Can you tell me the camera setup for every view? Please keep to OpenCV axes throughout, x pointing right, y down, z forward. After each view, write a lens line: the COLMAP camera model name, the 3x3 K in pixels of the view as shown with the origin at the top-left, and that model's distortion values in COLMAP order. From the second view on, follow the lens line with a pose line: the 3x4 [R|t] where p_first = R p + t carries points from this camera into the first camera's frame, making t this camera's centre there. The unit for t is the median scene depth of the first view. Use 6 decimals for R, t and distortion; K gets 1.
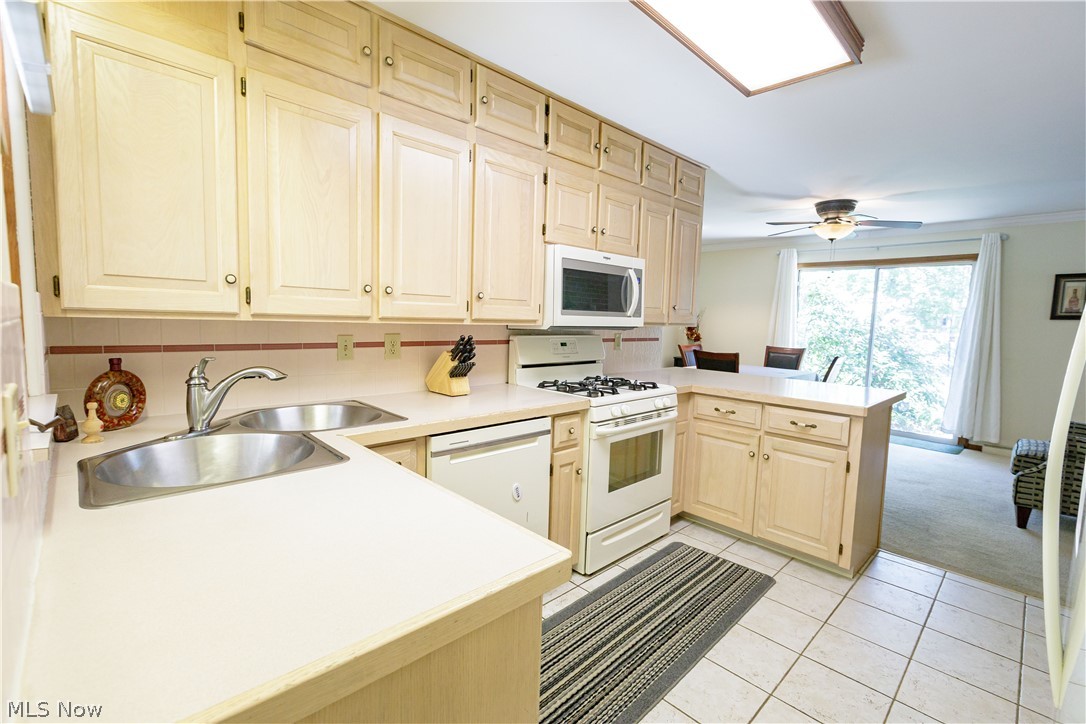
lens RADIAL K [[485.8, 0, 547.3], [0, 485.8, 358.6], [0, 0, 1]] dist [0.001177, 0.000447]
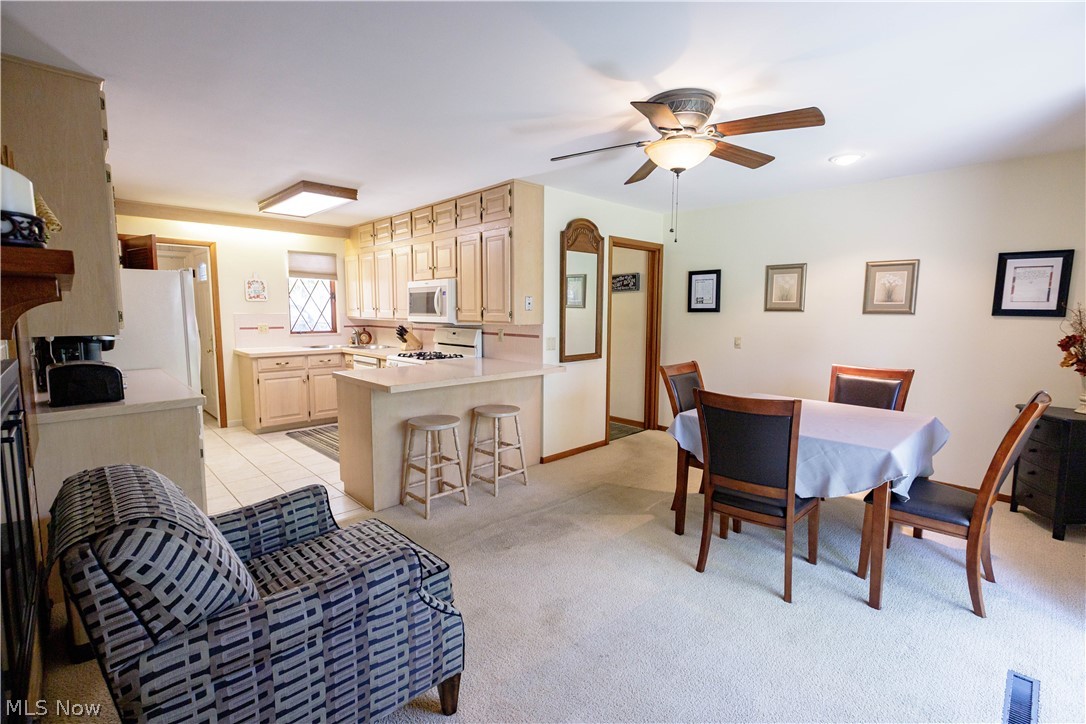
lens RADIAL K [[490.8, 0, 540.9], [0, 490.8, 360.2], [0, 0, 1]] dist [0.001575, -0.000020]
pose [[-0.007165, 0.070664, -0.997474, 1.935092], [-0.092204, 0.993204, 0.071024, -0.094723], [0.995714, 0.092480, -0.000601, 1.448320]]
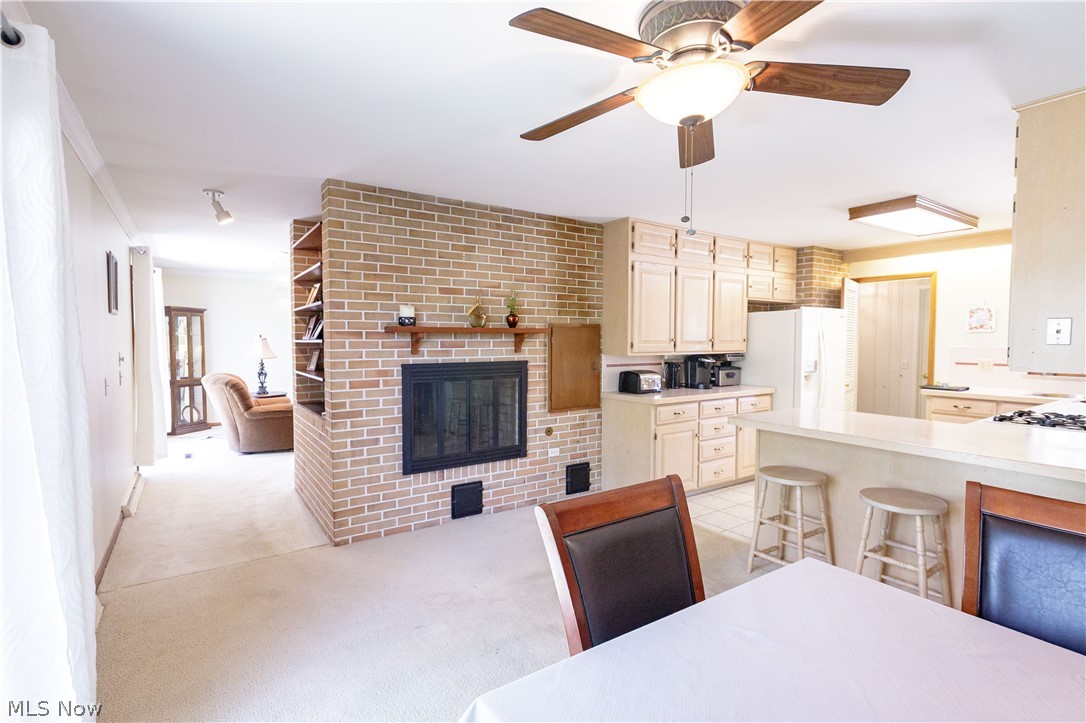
lens RADIAL K [[505.5, 0, 540.6], [0, 505.5, 358.7], [0, 0, 1]] dist [-0.000329, -0.000765]
pose [[-0.983706, -0.040406, 0.175187, 1.047081], [-0.016739, 0.990769, 0.134524, -0.211558], [-0.179006, 0.129400, -0.975301, 2.310703]]
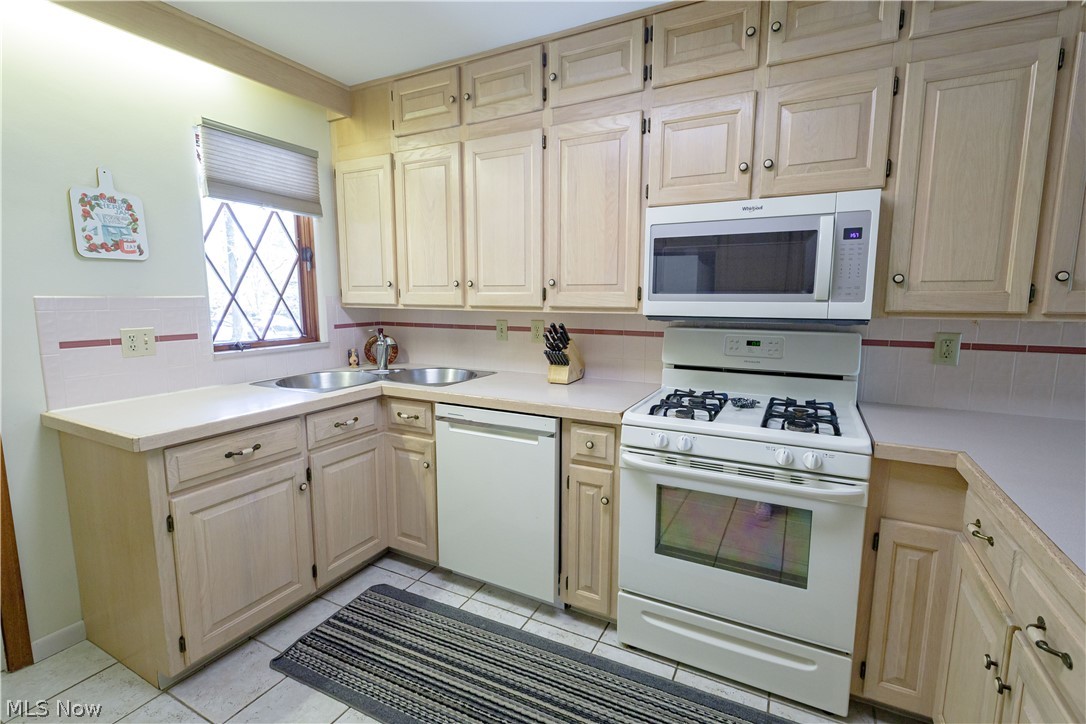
lens RADIAL K [[505.5, 0, 540.6], [0, 505.5, 359.2], [0, 0, 1]] dist [-0.000329, -0.000765]
pose [[0.308556, 0.091894, -0.946757, 0.677335], [-0.074539, 0.994598, 0.072245, -0.039554], [0.948281, 0.048279, 0.313739, 0.547910]]
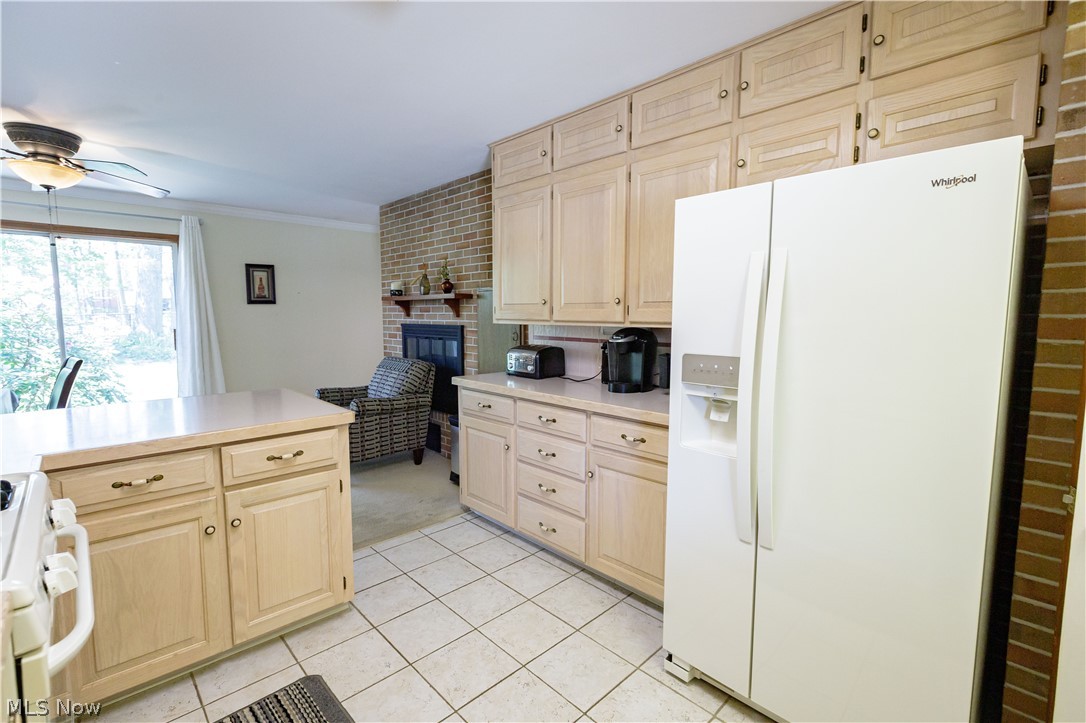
lens RADIAL K [[490.8, 0, 540.9], [0, 490.8, 359.7], [0, 0, 1]] dist [0.001575, -0.000020]
pose [[0.009002, -0.124856, 0.992134, -0.176777], [0.086158, 0.988581, 0.123627, -0.062104], [-0.996241, 0.084368, 0.019657, 0.559958]]
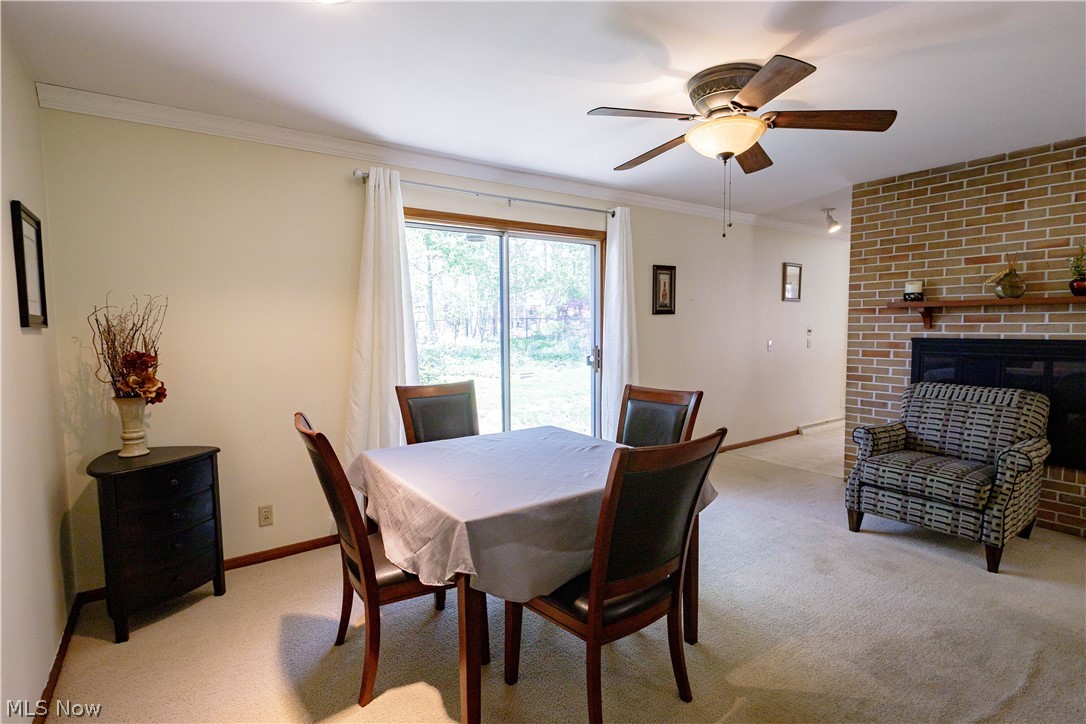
lens RADIAL K [[539.1, 0, 543.0], [0, 539.1, 362.0], [0, 0, 1]] dist [0.003135, 0.000930]
pose [[0.154909, -0.102438, 0.982604, 0.011532], [0.099849, 0.991140, 0.087586, -0.179554], [-0.982870, 0.084544, 0.163765, 1.854352]]
